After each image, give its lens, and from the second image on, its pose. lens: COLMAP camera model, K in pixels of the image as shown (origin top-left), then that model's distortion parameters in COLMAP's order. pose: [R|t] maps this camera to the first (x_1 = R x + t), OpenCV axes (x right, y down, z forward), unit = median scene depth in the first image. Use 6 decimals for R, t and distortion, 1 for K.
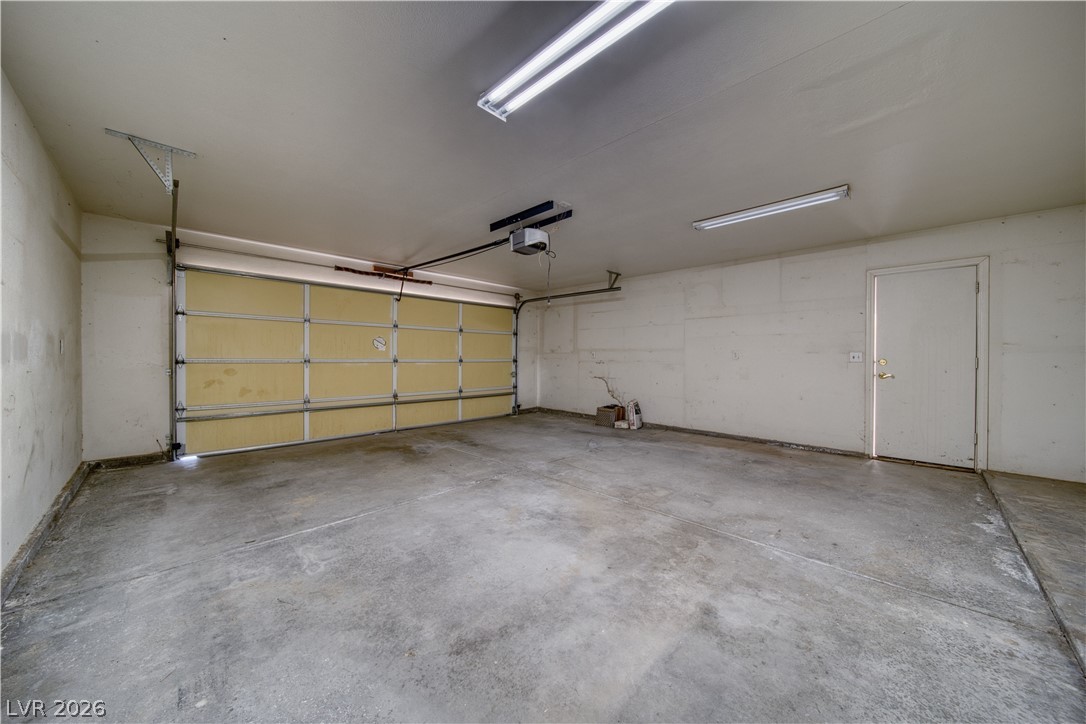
lens RADIAL K [[381.6, 0, 544.1], [0, 381.6, 359.2], [0, 0, 1]] dist [-0.001221, -0.000063]
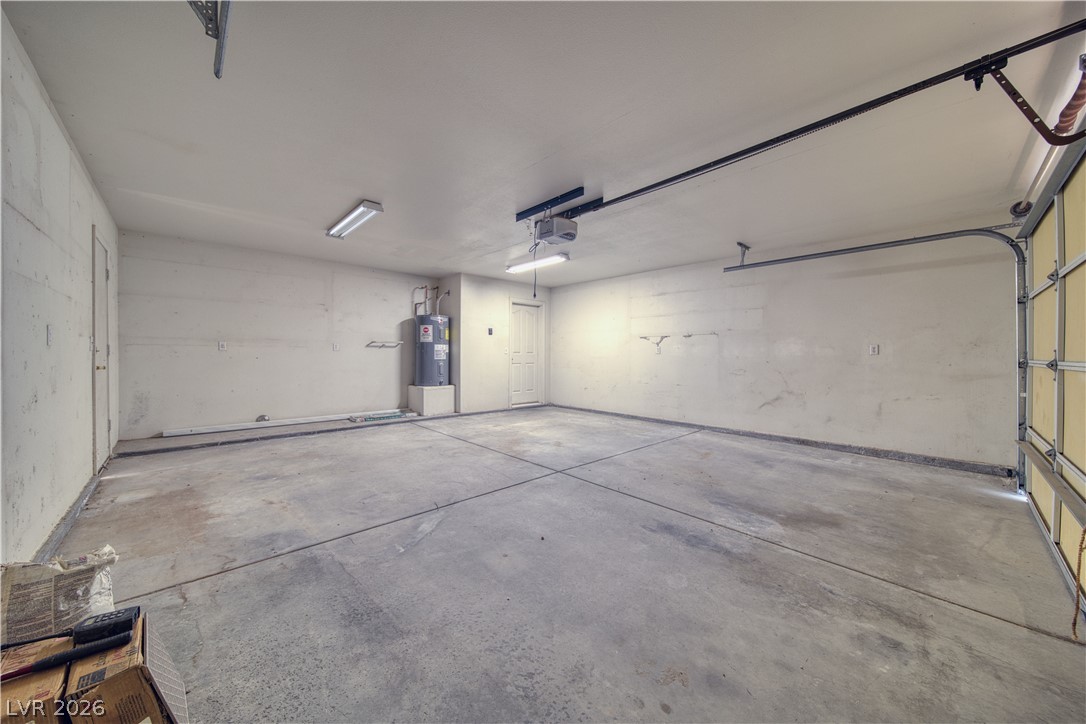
lens RADIAL K [[381.6, 0, 544.1], [0, 381.6, 359.2], [0, 0, 1]] dist [-0.001221, -0.000063]
pose [[-0.999361, -0.011004, 0.034012, -0.051074], [-0.010549, 0.999853, 0.013524, 0.003866], [-0.034156, 0.013157, -0.999330, 1.971475]]
